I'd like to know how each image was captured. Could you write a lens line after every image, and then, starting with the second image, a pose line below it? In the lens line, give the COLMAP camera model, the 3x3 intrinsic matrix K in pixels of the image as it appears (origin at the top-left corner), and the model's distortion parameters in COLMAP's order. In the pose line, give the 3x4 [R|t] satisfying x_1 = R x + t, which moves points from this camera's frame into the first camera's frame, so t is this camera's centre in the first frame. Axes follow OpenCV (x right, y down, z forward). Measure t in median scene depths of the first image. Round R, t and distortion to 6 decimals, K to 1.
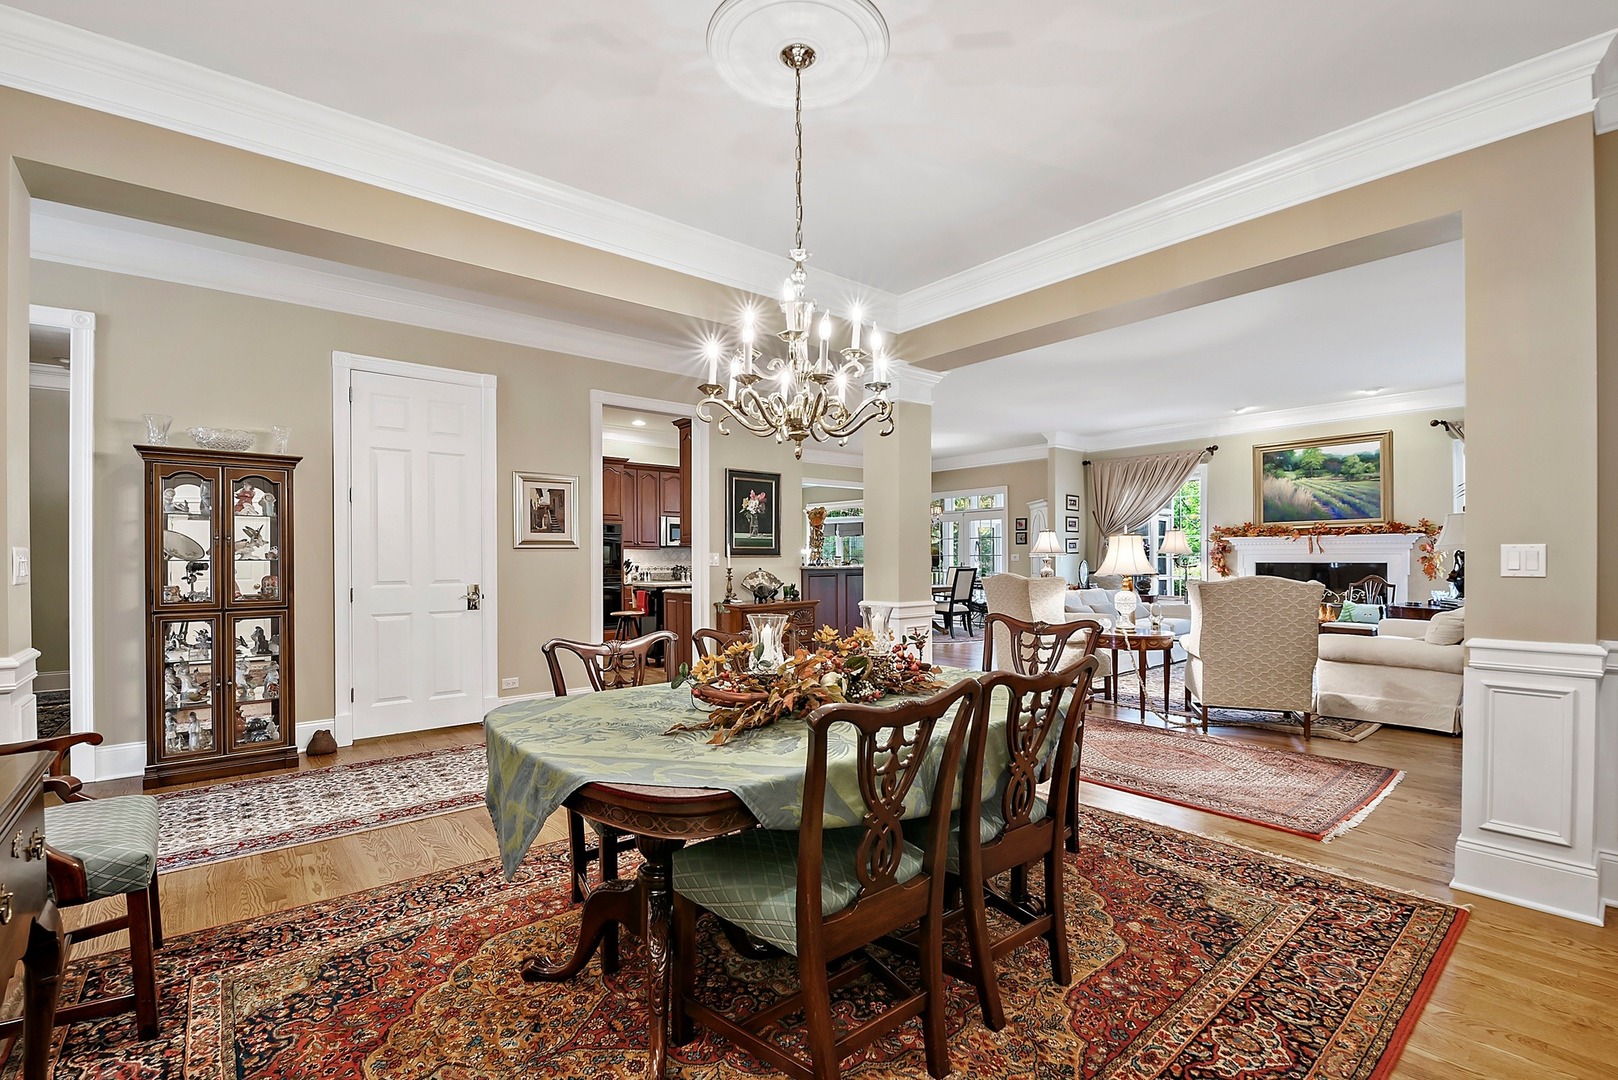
lens RADIAL K [[713.7, 0, 796.6], [0, 713.7, 555.0], [0, 0, 1]] dist [-0.017955, -0.000583]
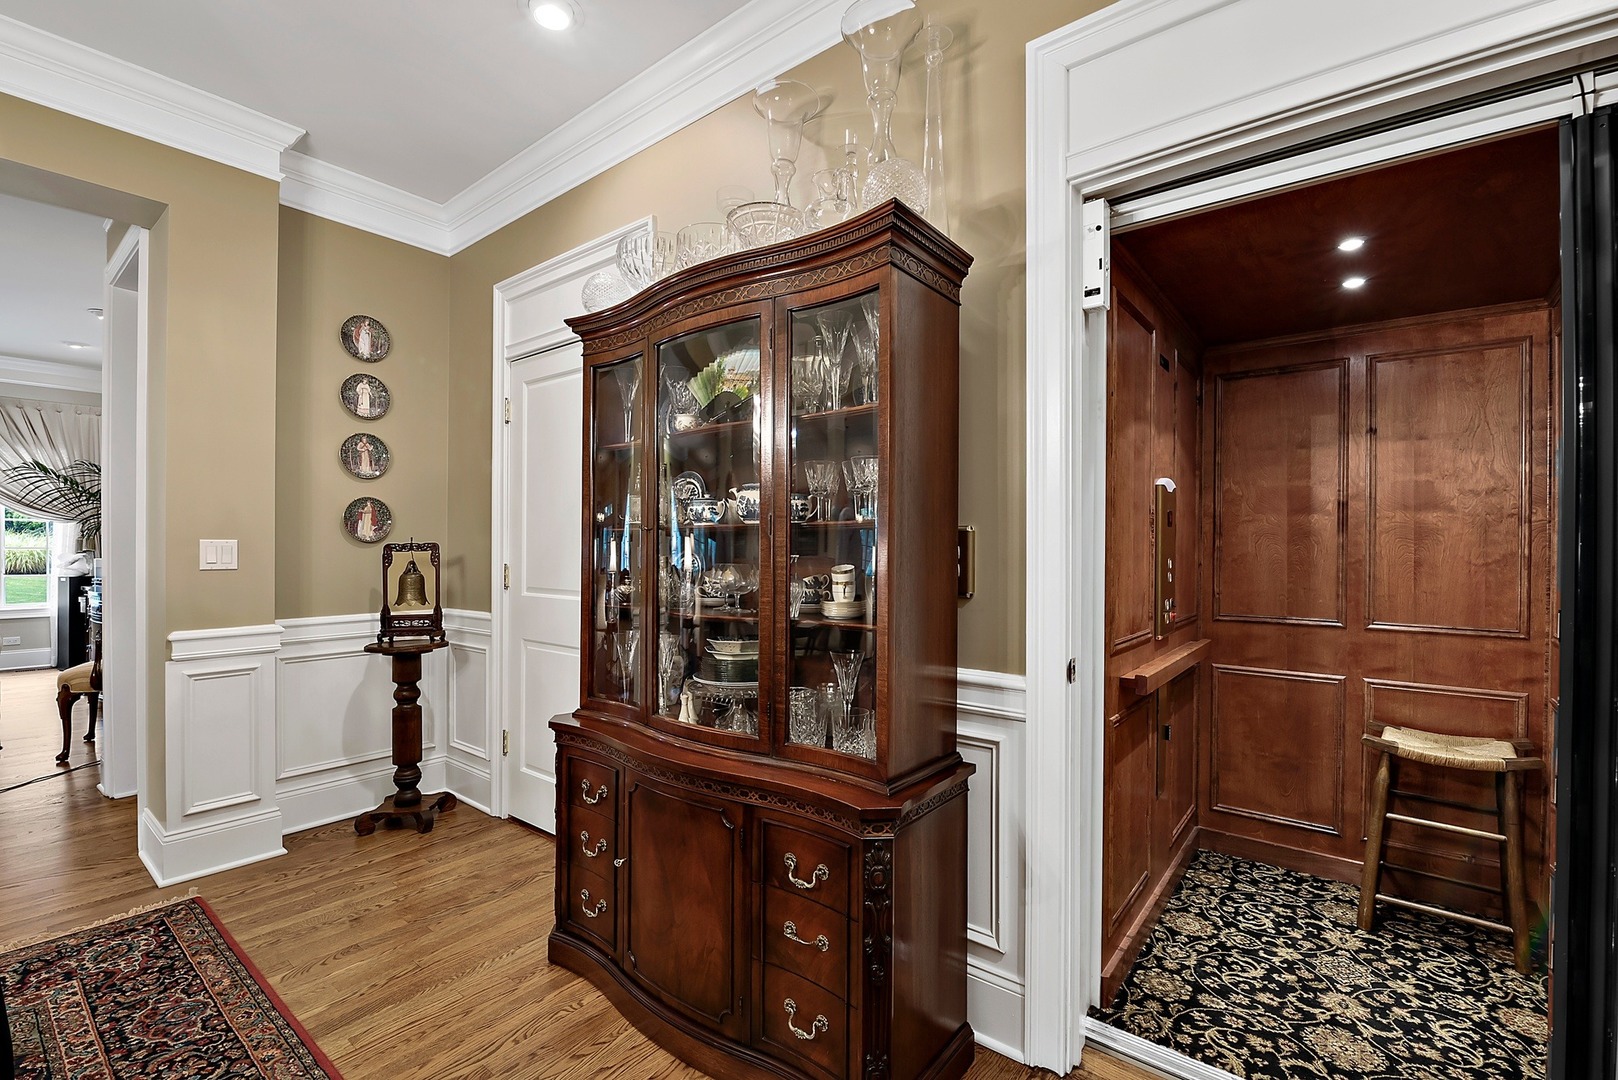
lens RADIAL K [[713.7, 0, 803.4], [0, 713.7, 544.7], [0, 0, 1]] dist [-0.017955, -0.000583]
pose [[-0.211413, 0.006759, 0.977373, -0.250800], [-0.003612, 0.999964, -0.007696, -0.002258], [-0.977390, -0.005158, -0.211381, 0.376915]]
